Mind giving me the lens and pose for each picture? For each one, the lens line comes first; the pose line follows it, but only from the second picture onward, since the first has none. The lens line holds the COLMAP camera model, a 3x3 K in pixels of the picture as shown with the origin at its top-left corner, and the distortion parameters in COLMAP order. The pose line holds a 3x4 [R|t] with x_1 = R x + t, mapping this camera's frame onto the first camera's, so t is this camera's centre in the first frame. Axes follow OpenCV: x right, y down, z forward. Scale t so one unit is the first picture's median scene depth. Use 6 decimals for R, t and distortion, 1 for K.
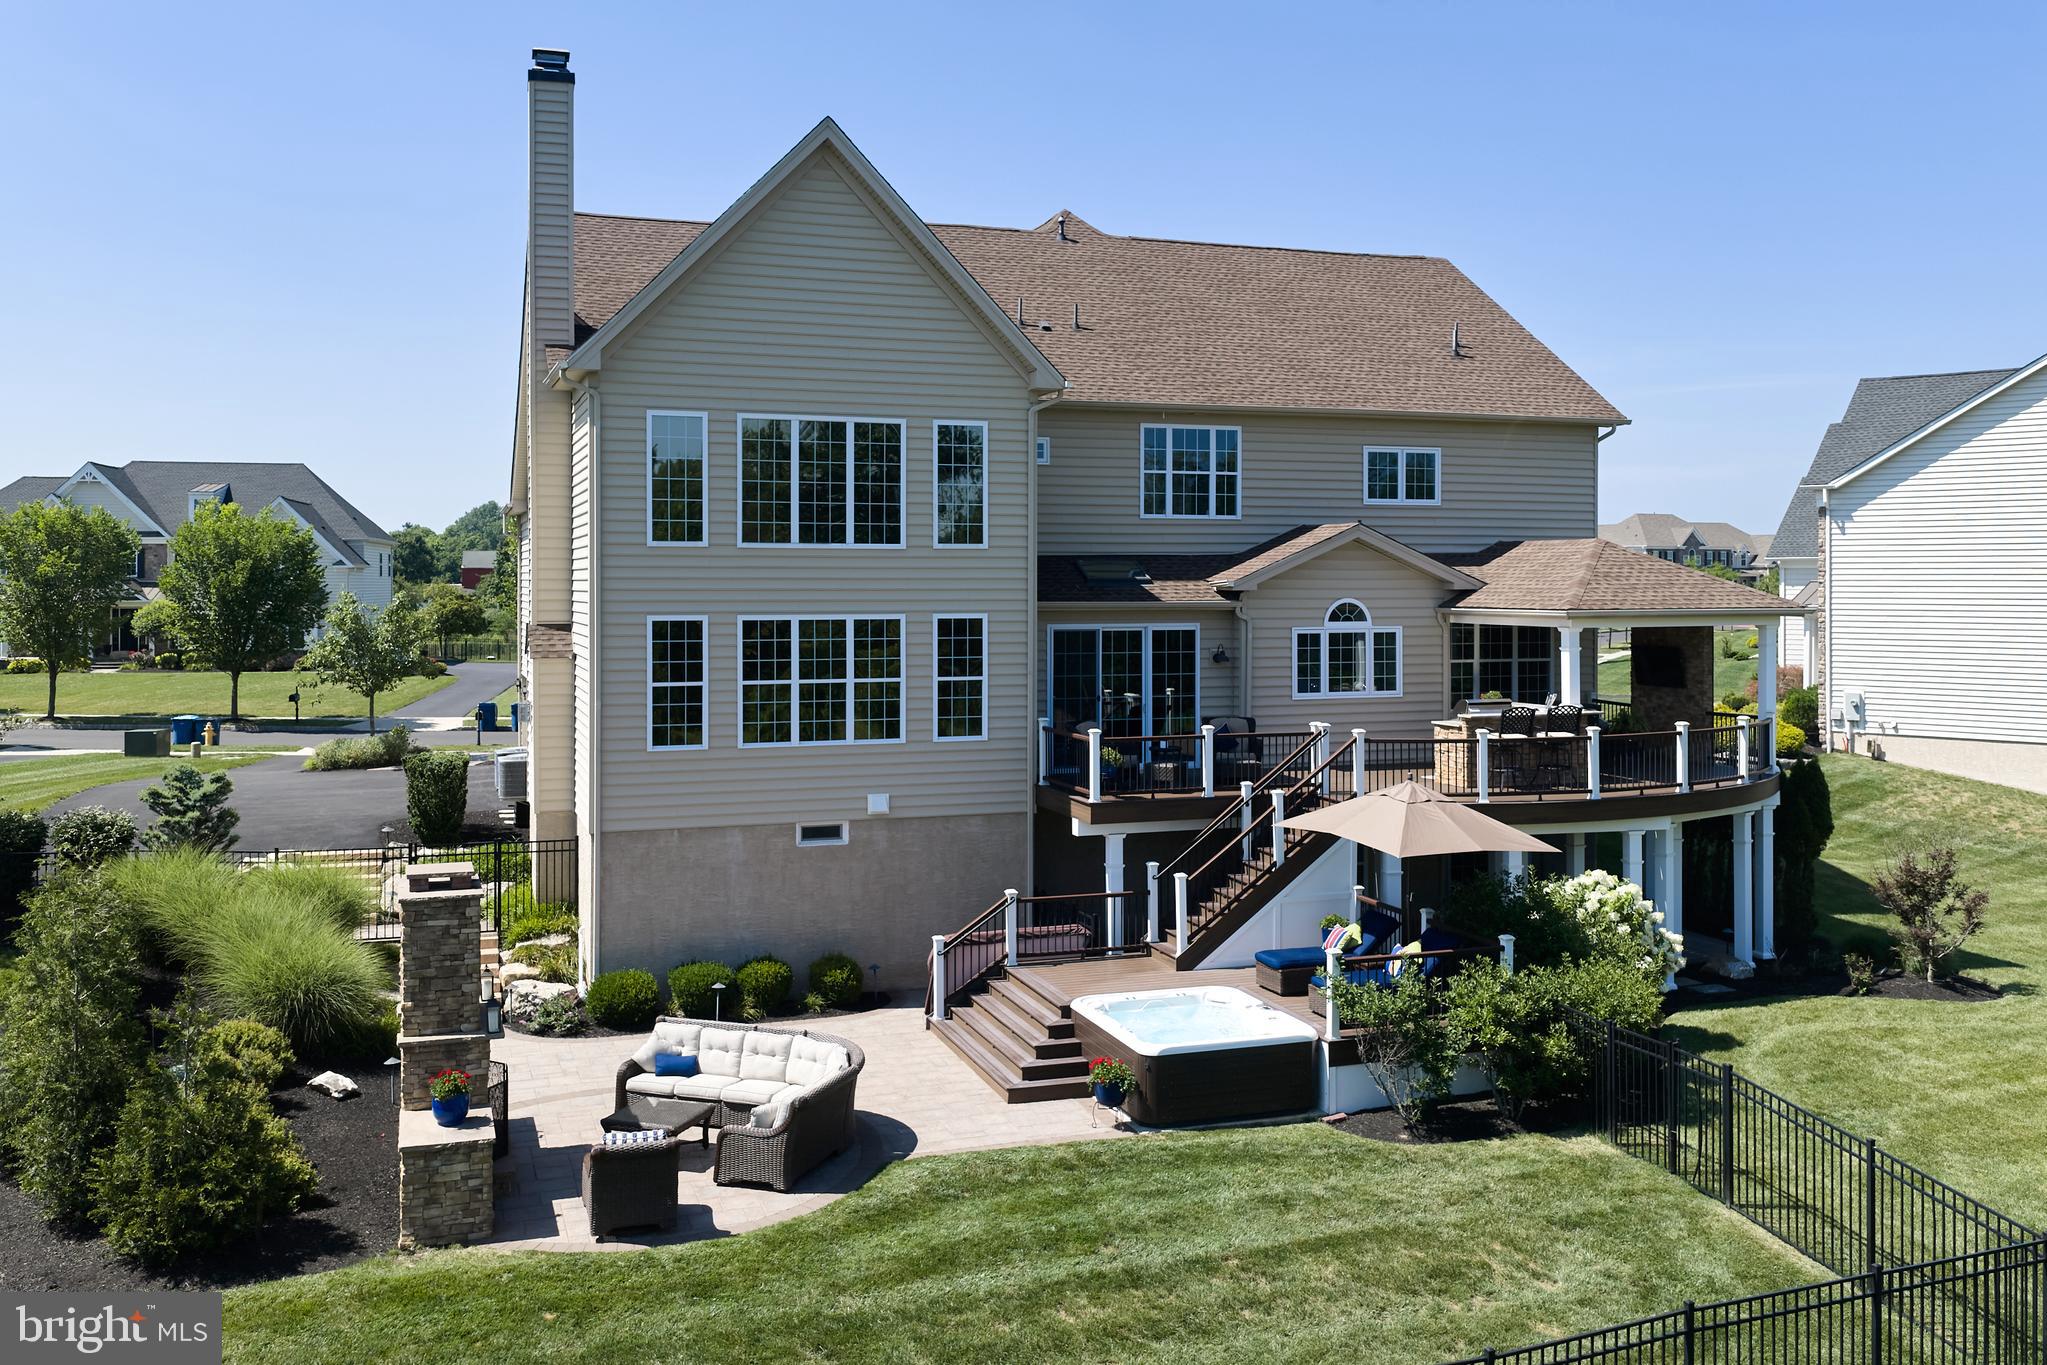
lens RADIAL K [[1748.9, 0, 1045.0], [0, 1748.9, 590.2], [0, 0, 1]] dist [0.015773, -0.017306]
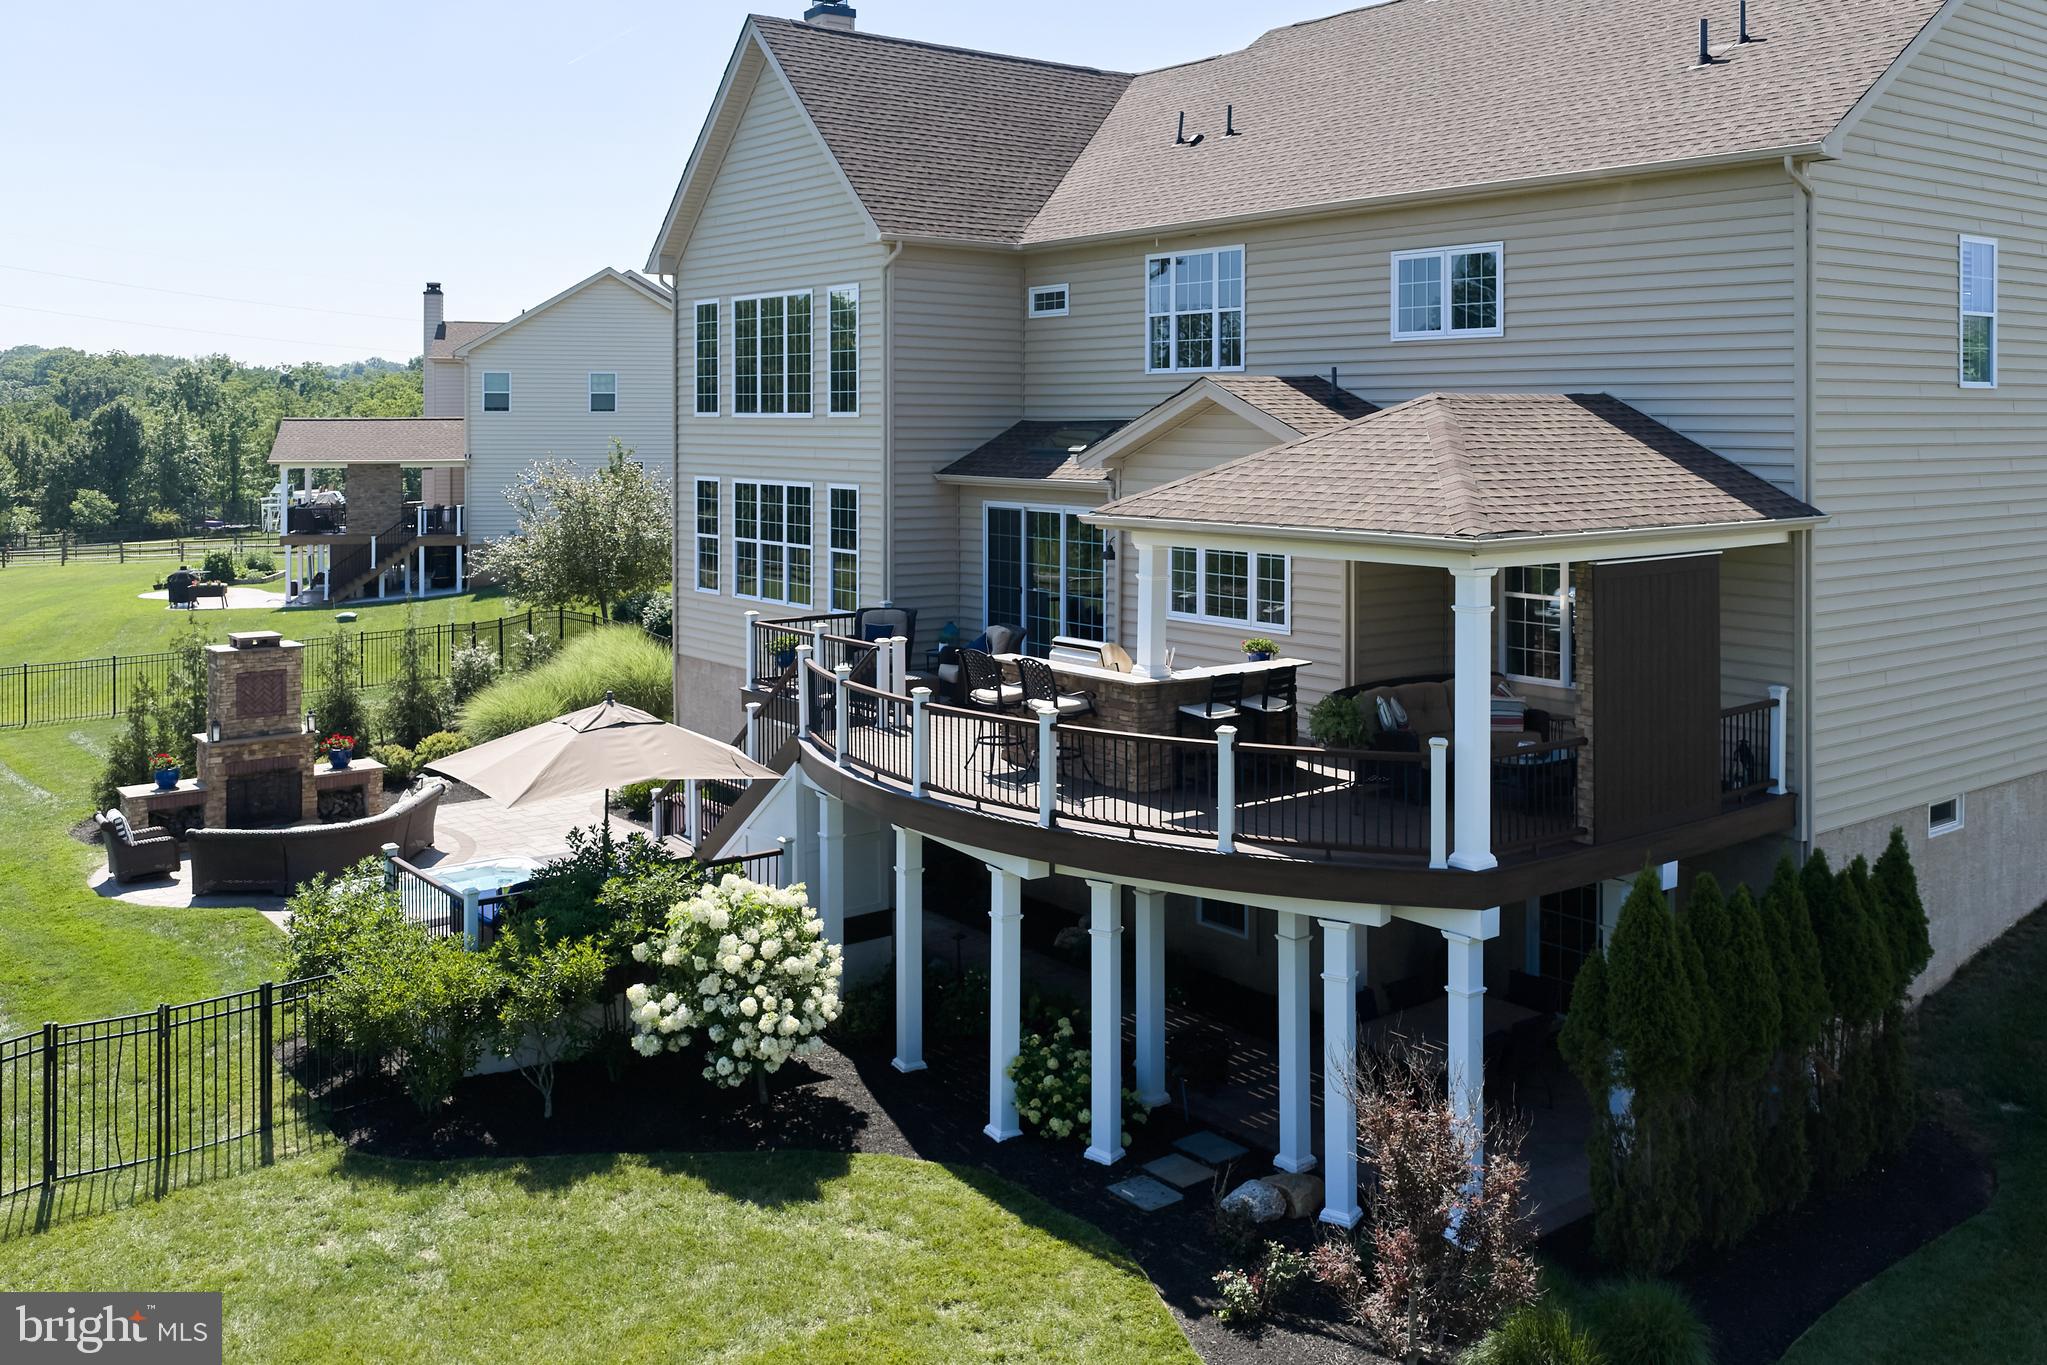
lens RADIAL K [[1794.2, 0, 1040.3], [0, 1794.2, 411.9], [0, 0, 1]] dist [0.010795, -0.007565]
pose [[0.312996, -0.004875, -0.949742, 0.946157], [-0.007511, 0.999943, -0.007608, -0.020136], [0.949725, 0.009515, 0.312942, 0.804627]]
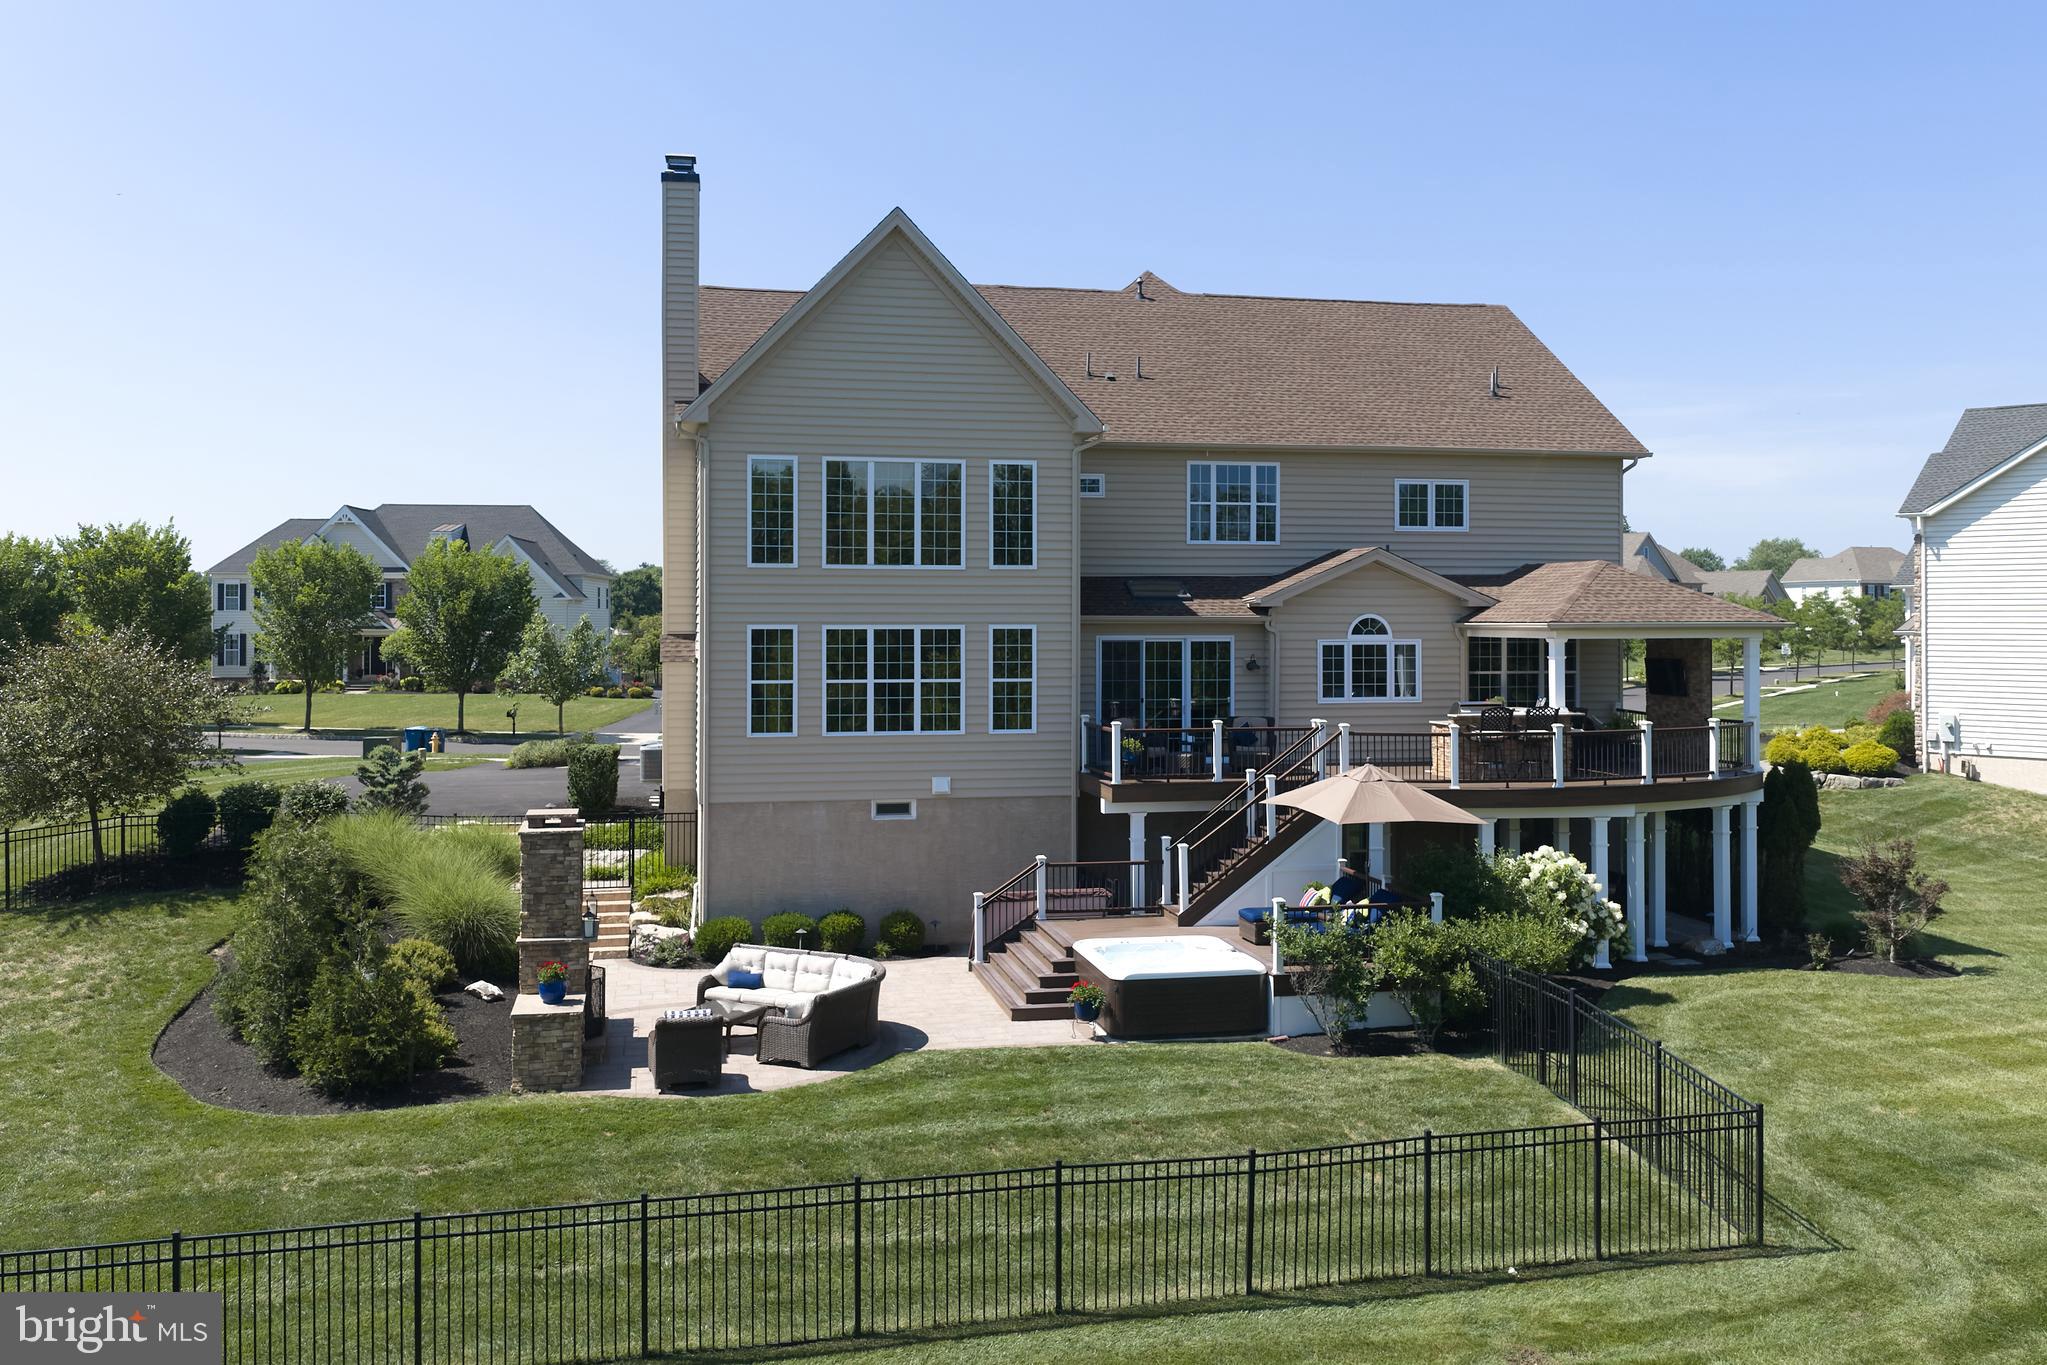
lens RADIAL K [[1748.9, 0, 1045.1], [0, 1748.9, 613.0], [0, 0, 1]] dist [0.015773, -0.017306]
pose [[0.992064, -0.000200, -0.125733, 0.122562], [-0.000936, 0.999959, -0.008976, 0.016160], [0.125730, 0.009022, 0.992023, -0.163378]]
